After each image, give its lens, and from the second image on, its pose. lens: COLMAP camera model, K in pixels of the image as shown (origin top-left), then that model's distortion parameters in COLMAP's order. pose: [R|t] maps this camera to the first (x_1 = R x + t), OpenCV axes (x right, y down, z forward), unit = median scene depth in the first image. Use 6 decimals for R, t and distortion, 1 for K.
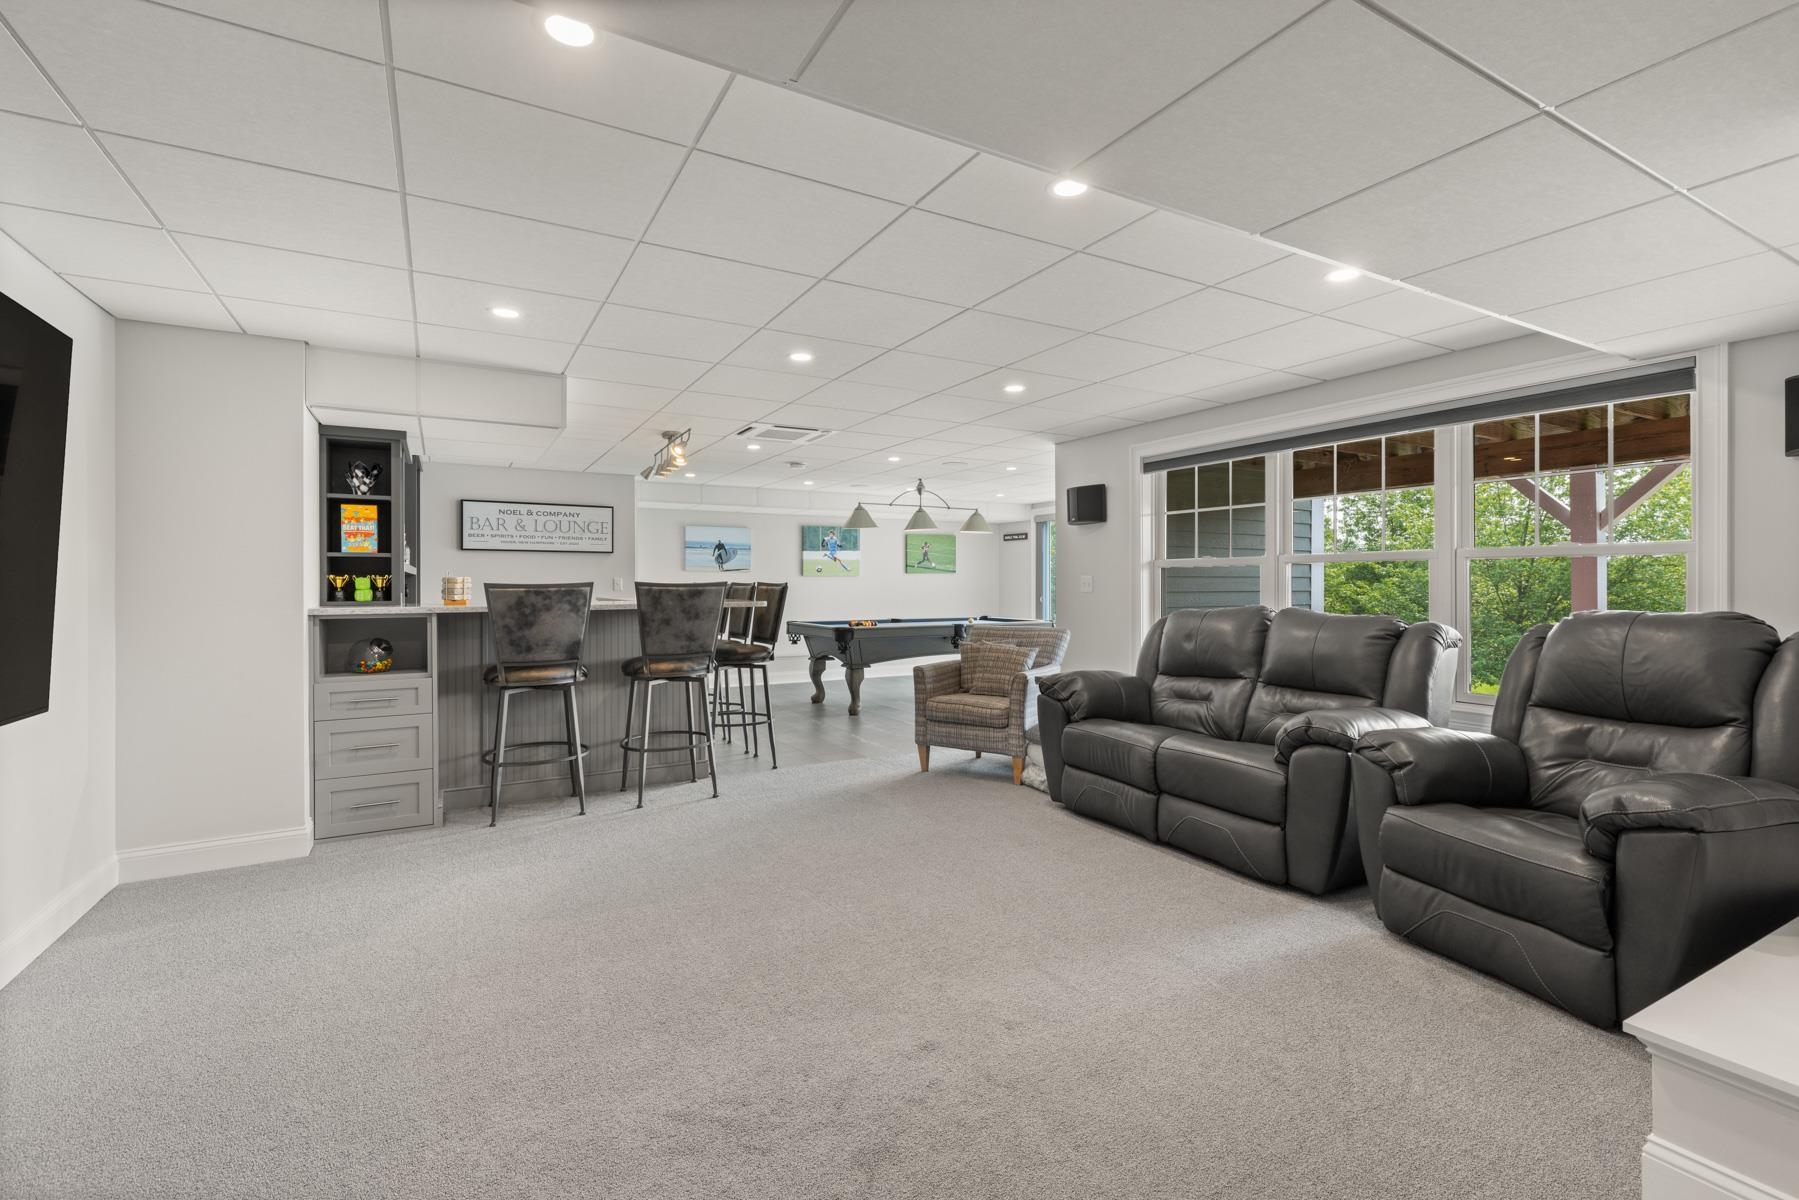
lens RADIAL K [[806.7, 0, 891.4], [0, 806.7, 584.5], [0, 0, 1]] dist [0.007238, -0.000561]
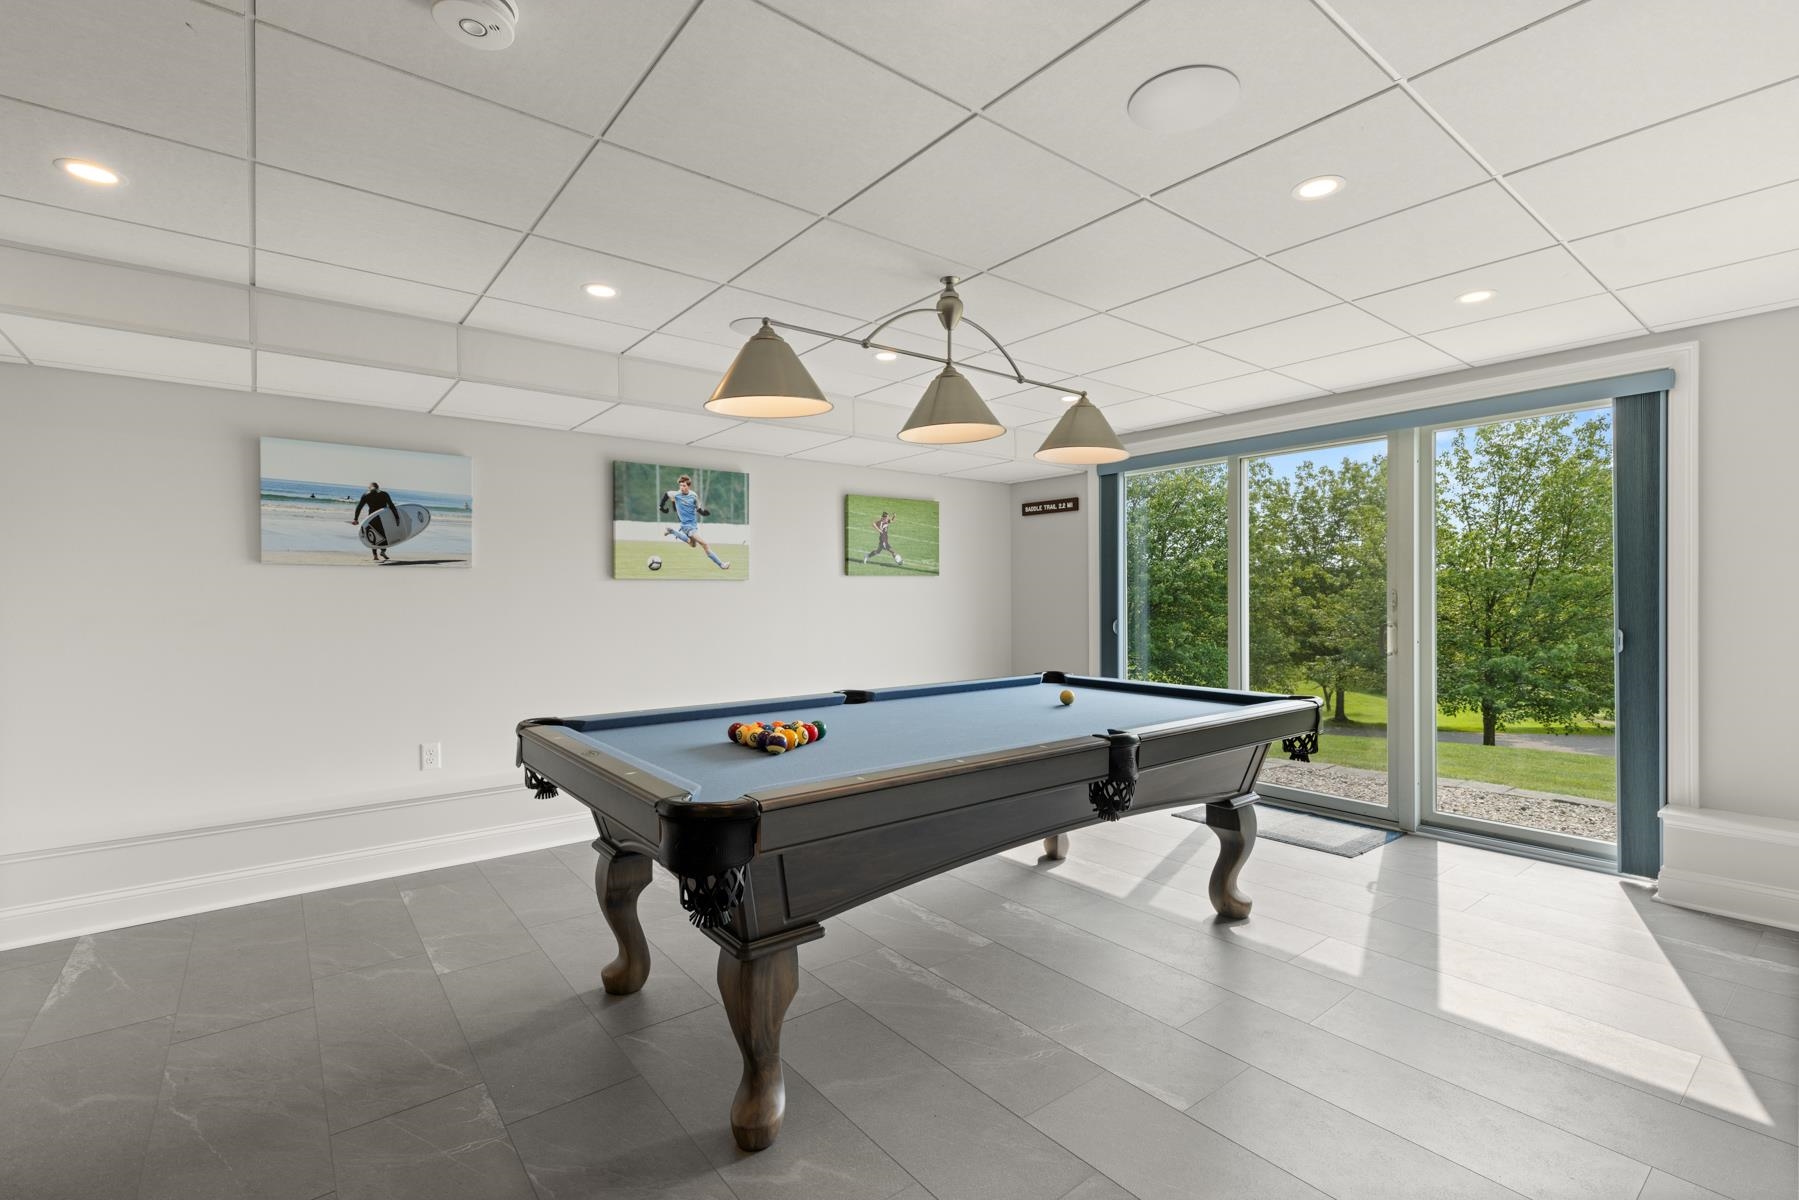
lens RADIAL K [[806.7, 0, 887.1], [0, 806.7, 599.2], [0, 0, 1]] dist [0.007238, -0.000561]
pose [[0.988964, -0.009925, 0.147826, -0.030493], [0.011519, 0.999884, -0.009931, 0.005583], [-0.147710, 0.011525, 0.988964, 0.548609]]
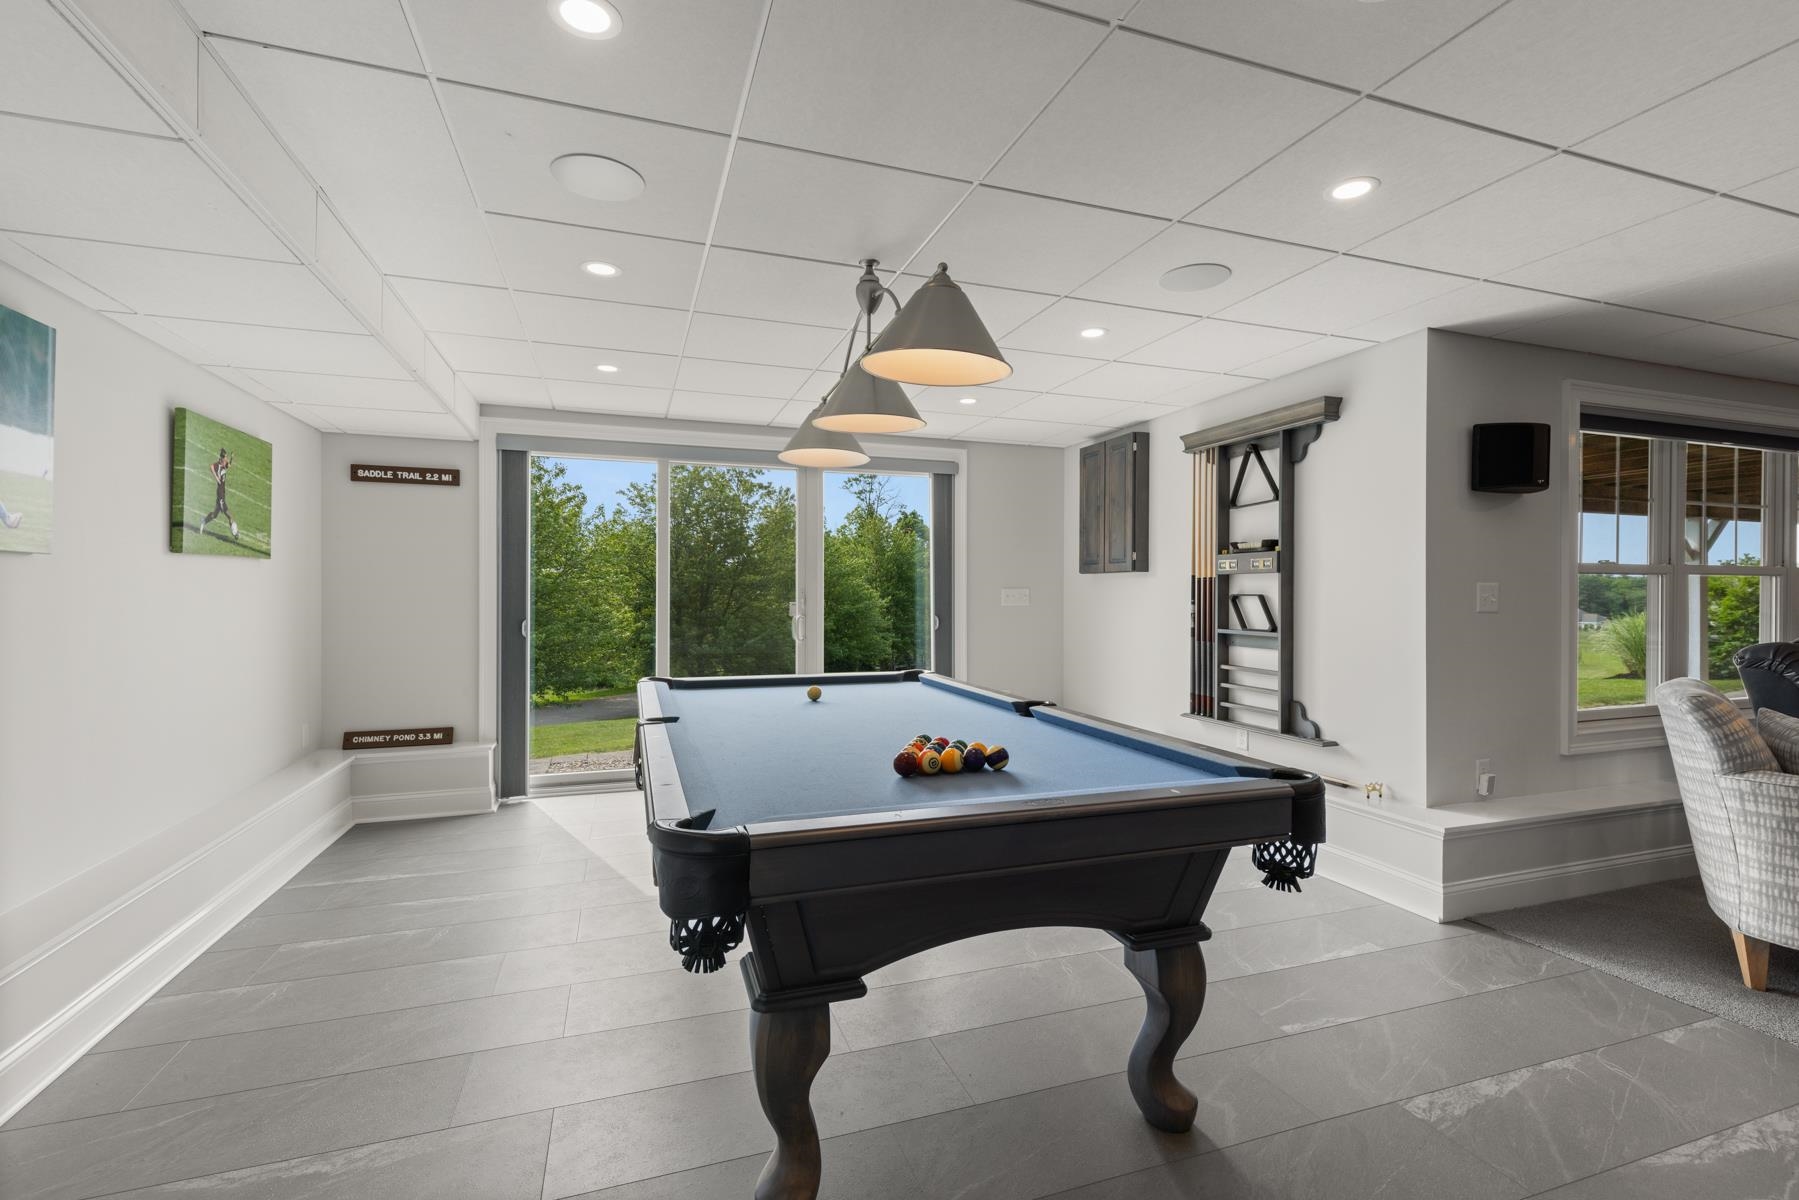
lens RADIAL K [[806.7, 0, 910.1], [0, 806.7, 593.0], [0, 0, 1]] dist [0.007238, -0.000561]
pose [[0.181561, -0.005168, 0.983366, -0.214057], [0.009600, 0.999948, 0.003483, 0.000903], [-0.983333, 0.008808, 0.181601, 0.748223]]
